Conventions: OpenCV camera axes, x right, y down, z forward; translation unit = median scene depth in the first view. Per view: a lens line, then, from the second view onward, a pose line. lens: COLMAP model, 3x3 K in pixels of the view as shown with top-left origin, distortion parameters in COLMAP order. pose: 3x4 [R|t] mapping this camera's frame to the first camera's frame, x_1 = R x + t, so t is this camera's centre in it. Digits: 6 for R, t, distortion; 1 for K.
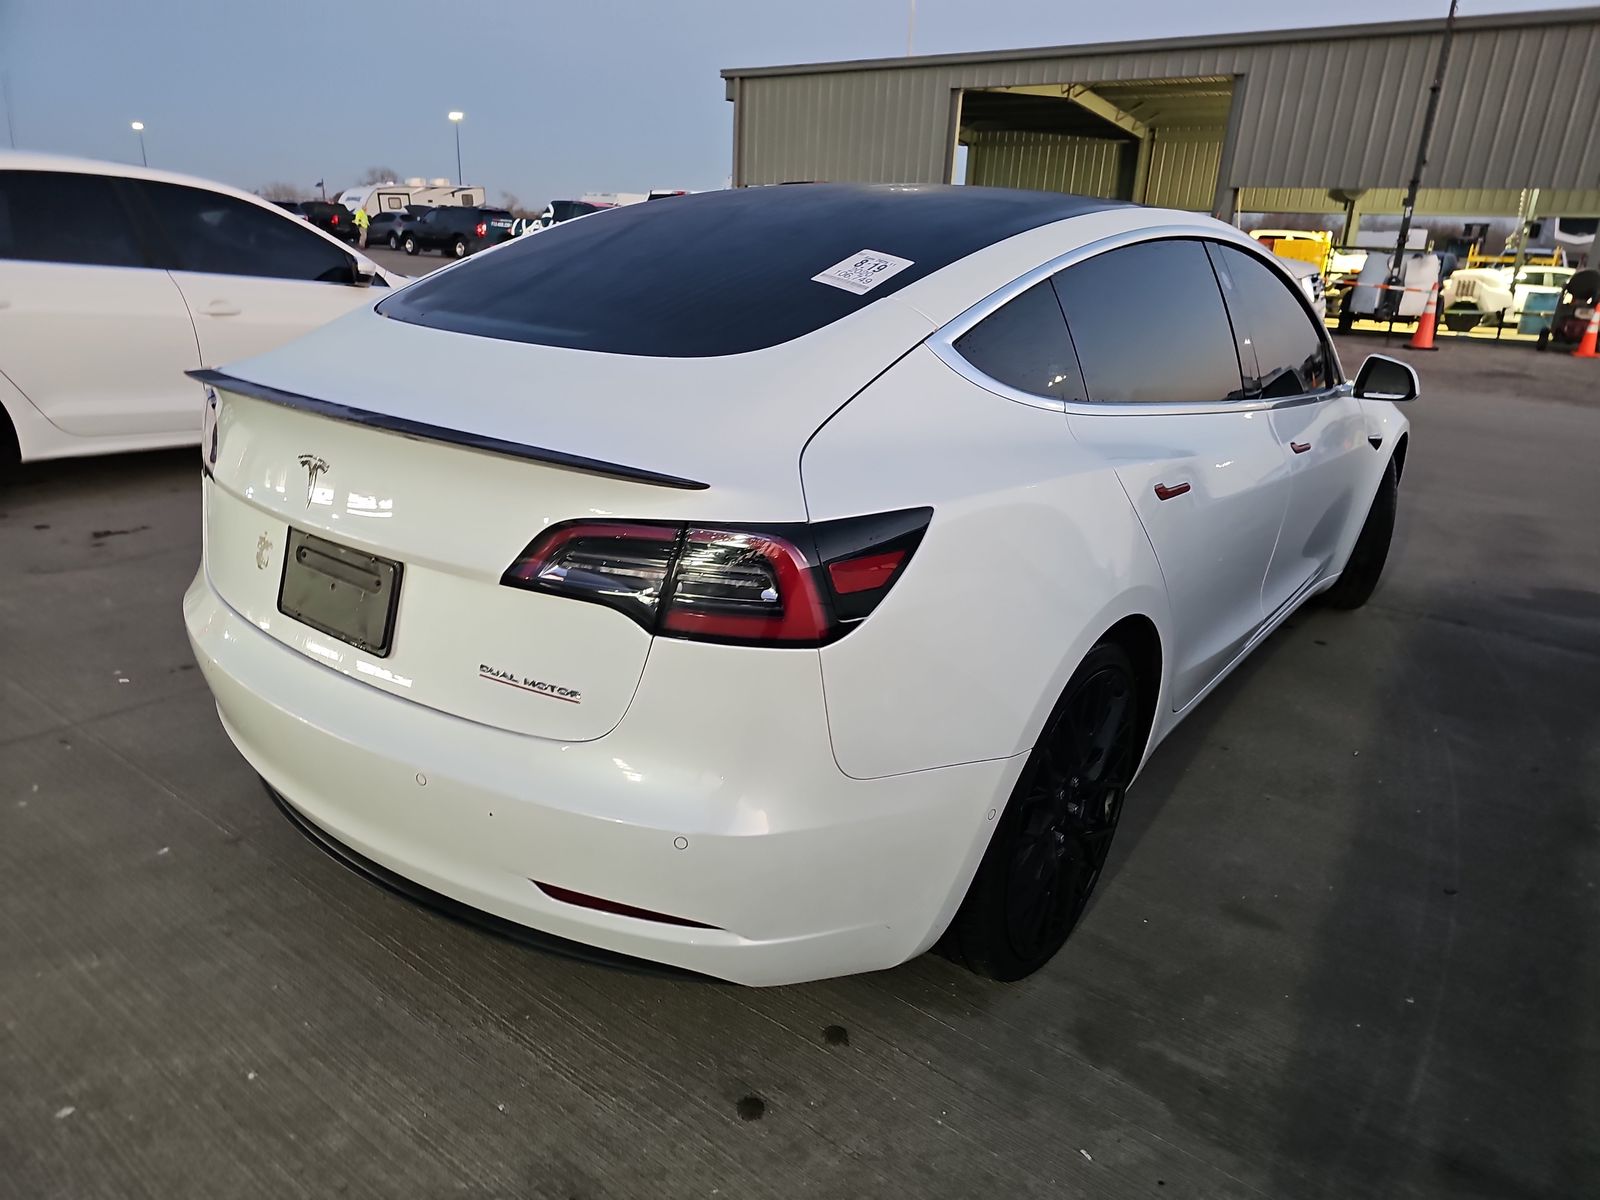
lens RADIAL K [[1057.1, 0, 798.9], [0, 1057.1, 605.4], [0, 0, 1]] dist [0.034122, -0.016328]
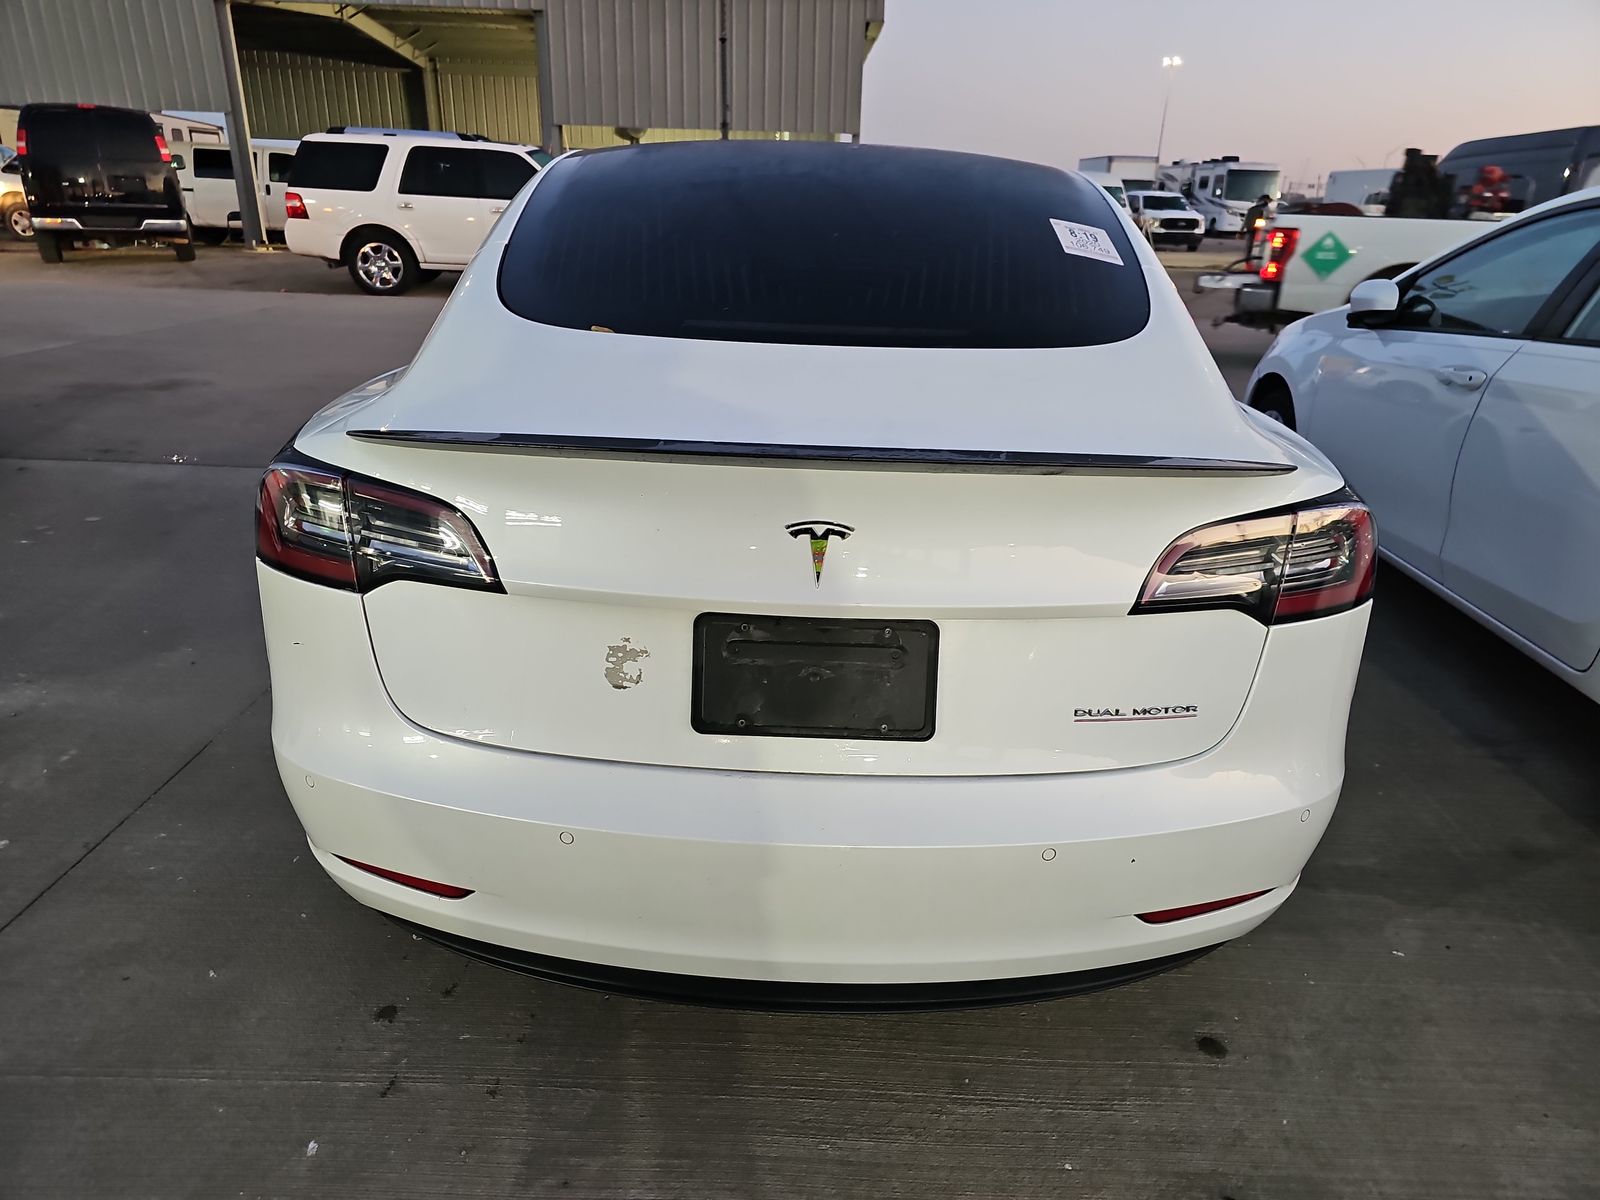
lens RADIAL K [[1057.1, 0, 802.6], [0, 1057.1, 597.8], [0, 0, 1]] dist [0.034122, -0.016328]
pose [[0.802603, -0.231053, 0.549948, -0.072589], [0.203967, 0.972667, 0.110979, -0.013940], [-0.560559, 0.023100, 0.827793, 0.028855]]
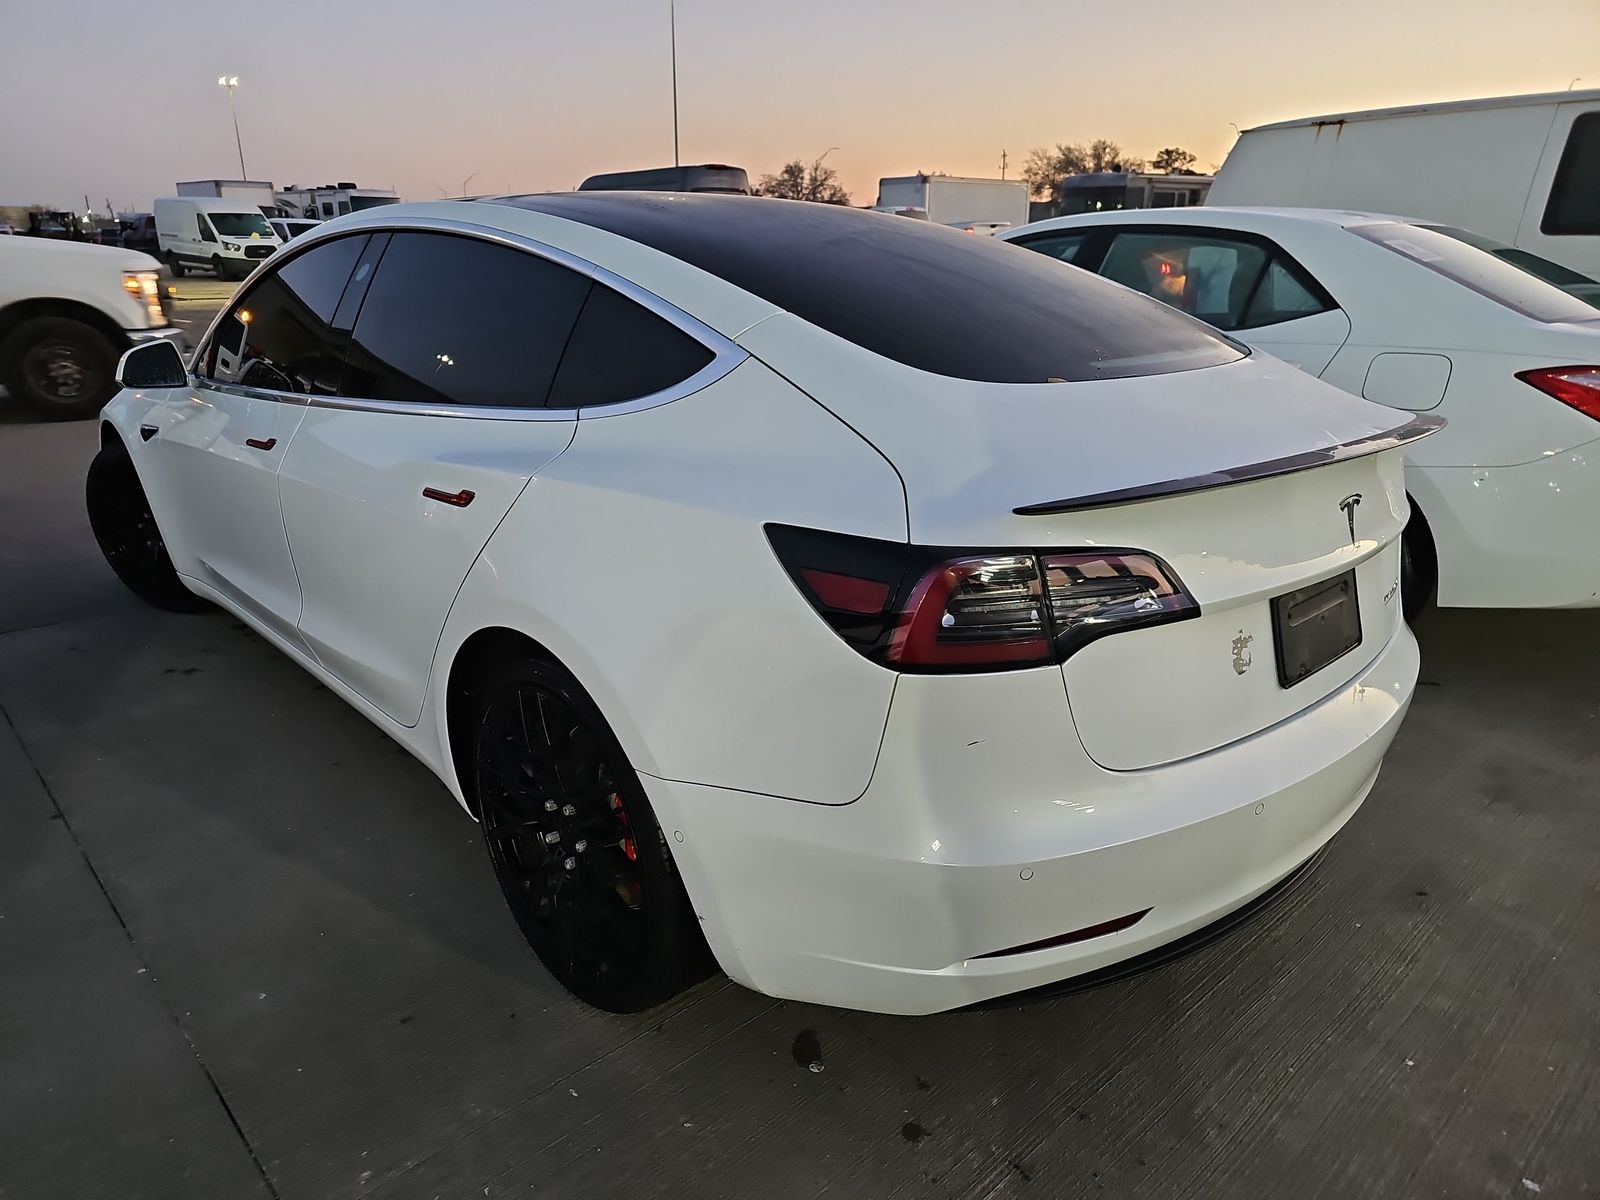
lens RADIAL K [[1057.1, 0, 792.6], [0, 1057.1, 603.1], [0, 0, 1]] dist [0.034122, -0.016328]
pose [[0.175549, -0.361470, 0.915709, -0.122668], [0.327966, 0.898494, 0.291800, -0.041996], [-0.928235, 0.249096, 0.276279, 0.099277]]
